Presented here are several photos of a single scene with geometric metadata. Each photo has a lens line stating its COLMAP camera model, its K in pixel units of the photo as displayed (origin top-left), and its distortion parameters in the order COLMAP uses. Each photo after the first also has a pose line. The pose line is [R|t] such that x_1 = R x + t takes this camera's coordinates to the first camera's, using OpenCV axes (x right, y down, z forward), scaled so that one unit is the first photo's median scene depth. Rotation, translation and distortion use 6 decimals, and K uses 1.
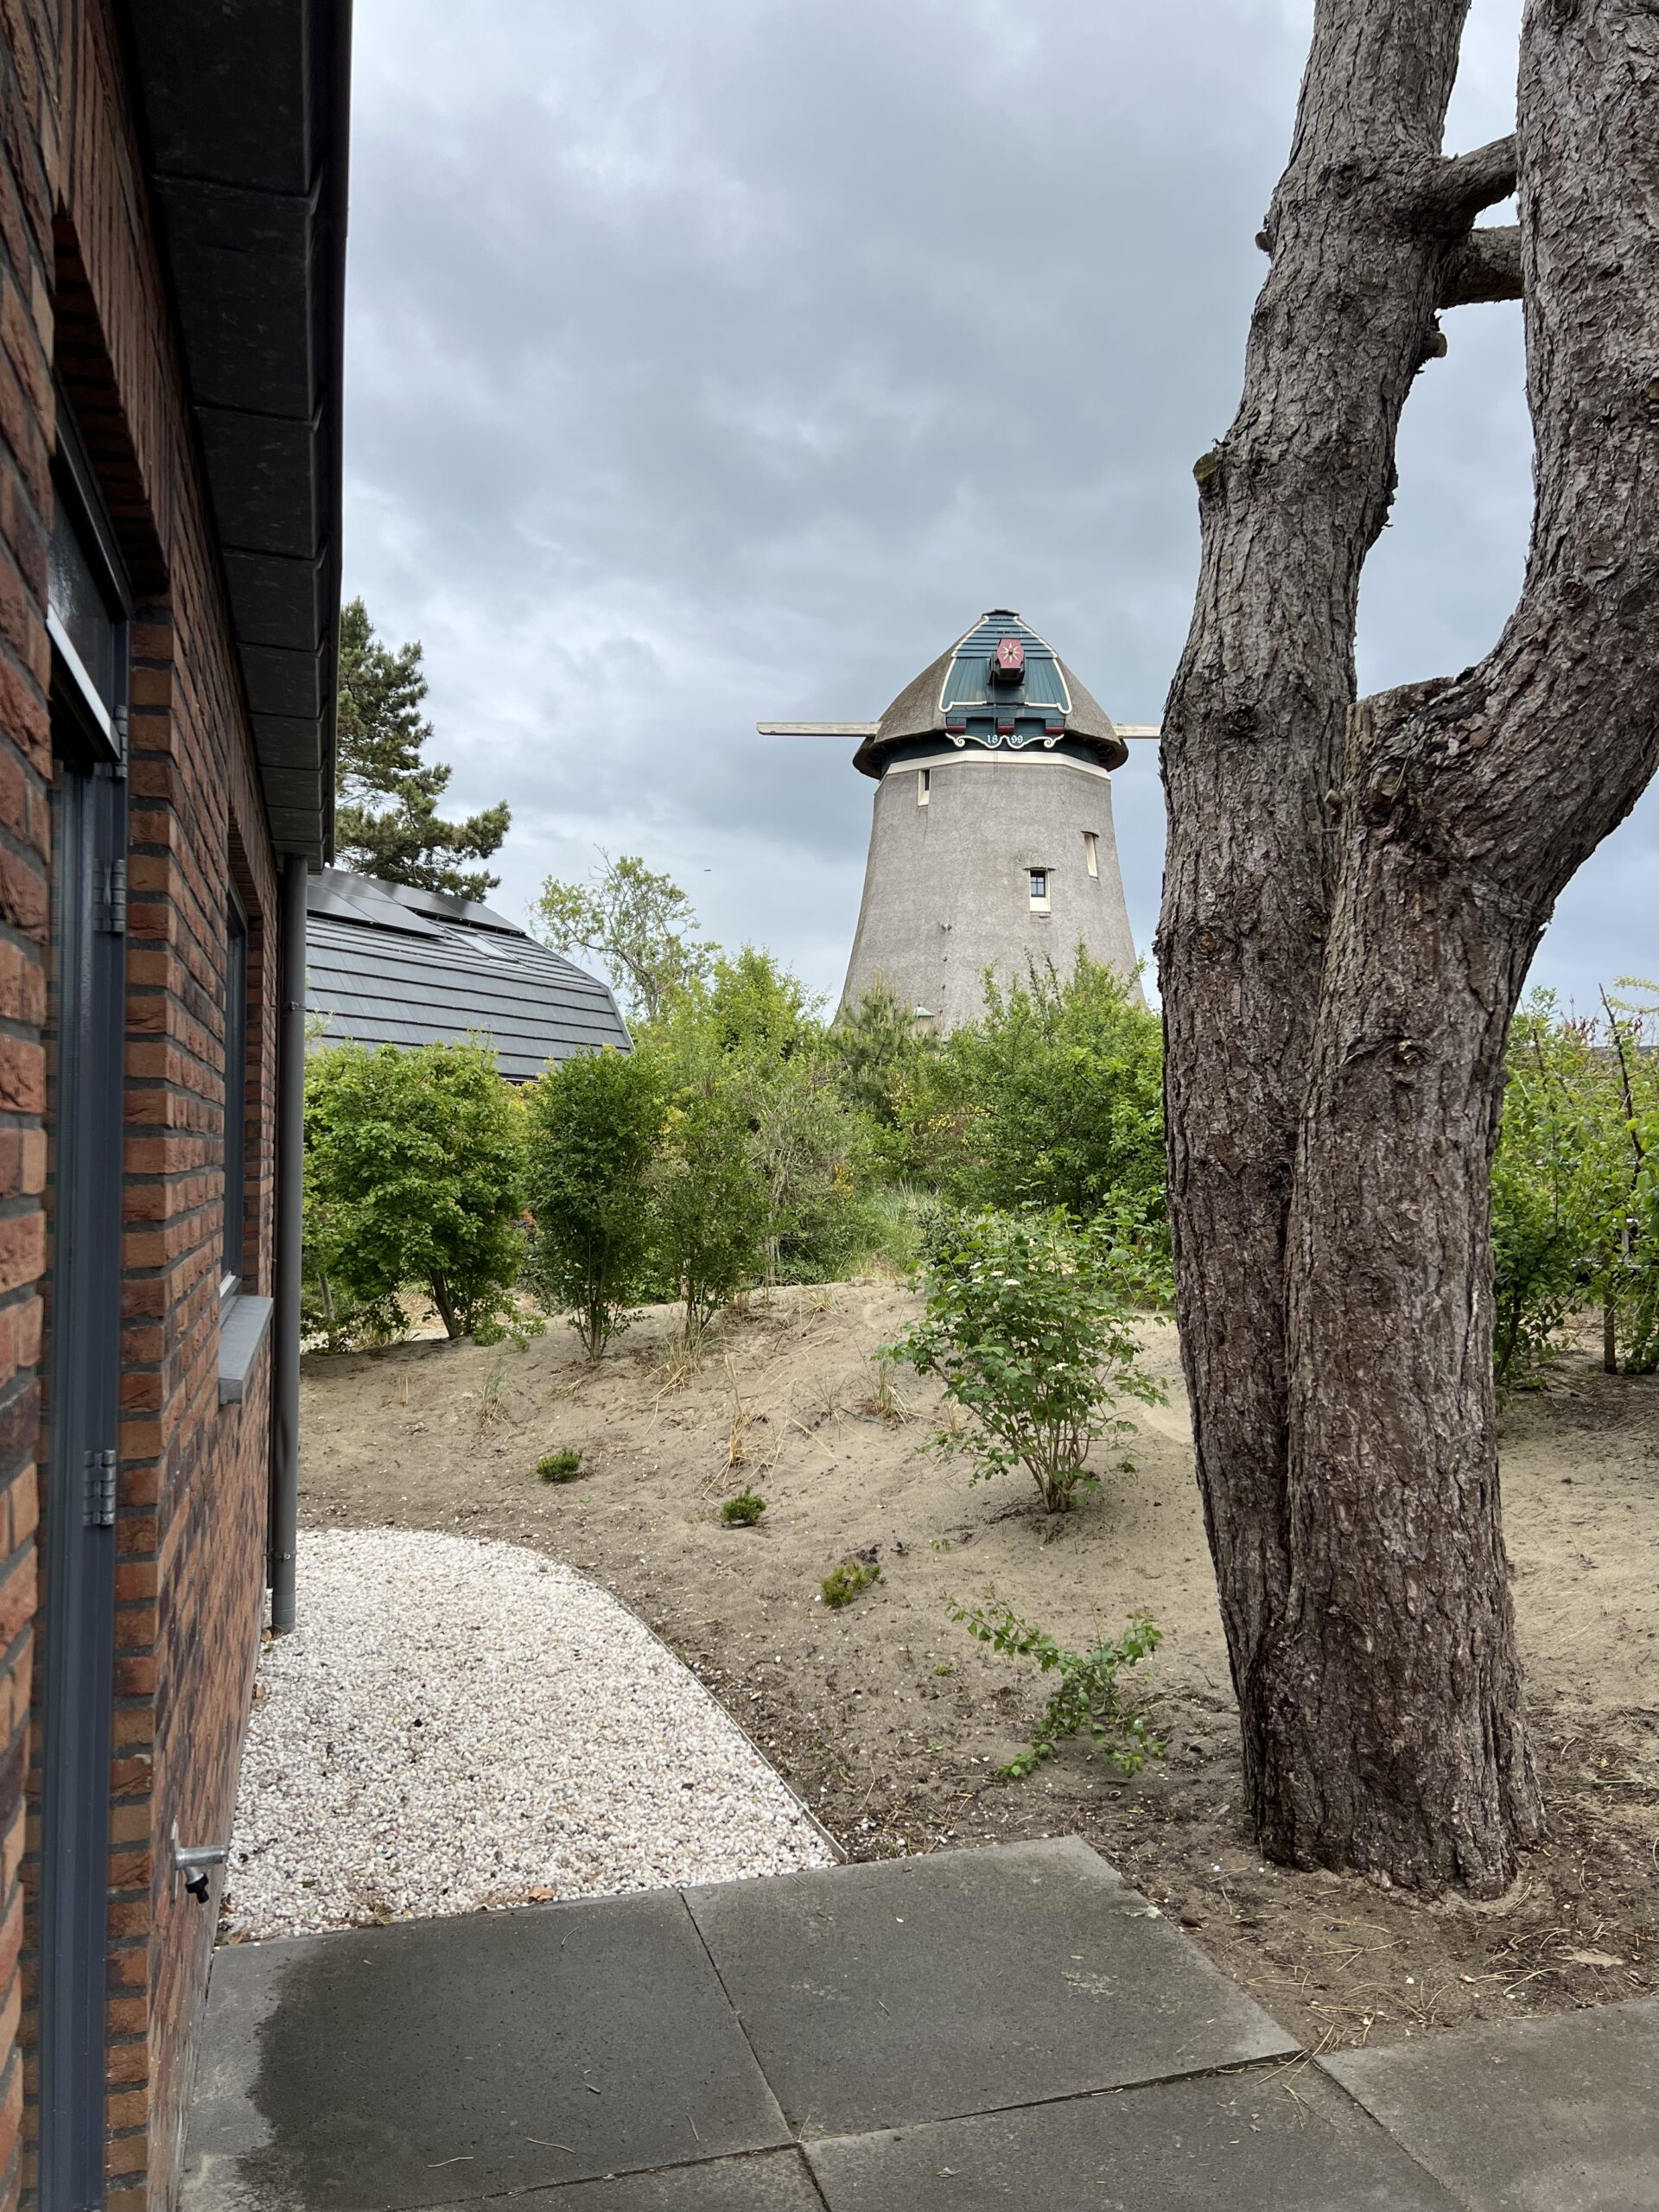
lens RADIAL K [[1629.1, 0, 829.5], [0, 1629.1, 1106.0], [0, 0, 1]] dist [0.157389, -0.318835]
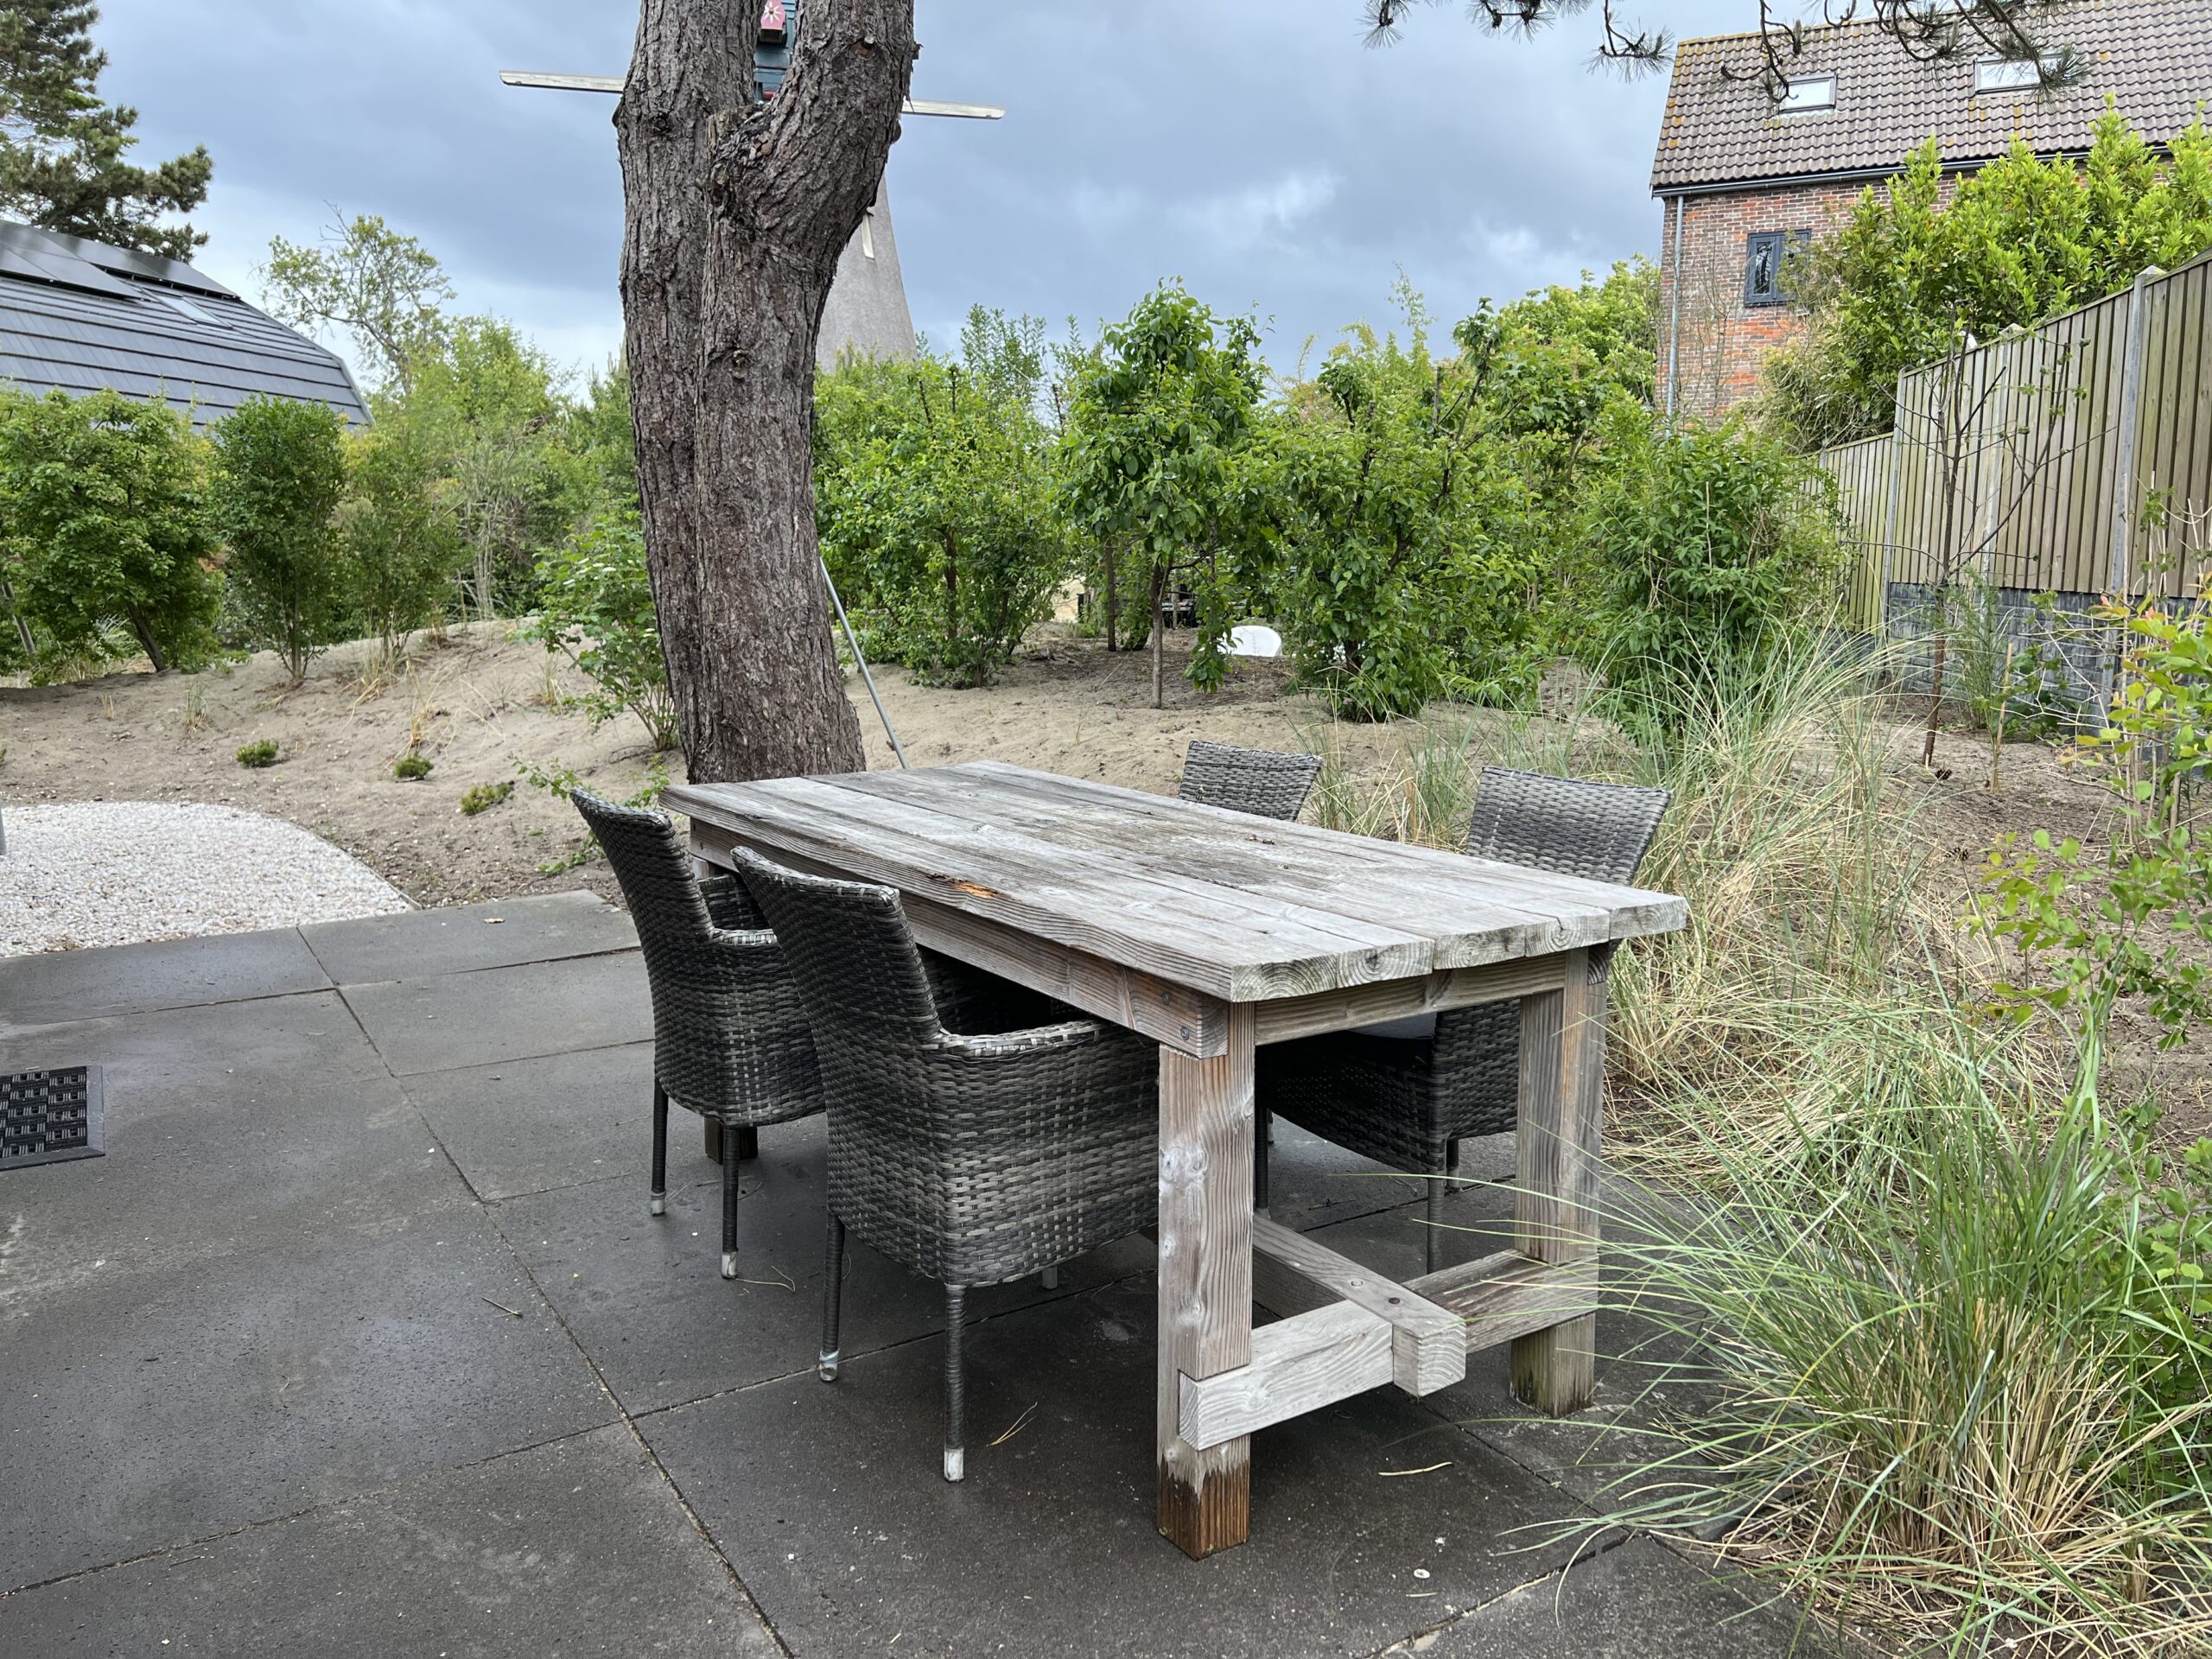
lens RADIAL K [[1654.8, 0, 1106.0], [0, 1654.8, 829.5], [0, 0, 1]] dist [0.015057, -0.004614]
pose [[0.965090, -0.054816, 0.256120, 0.120077], [0.004921, 0.981477, 0.191517, 0.049818], [-0.261874, -0.183570, 0.947483, -0.308567]]
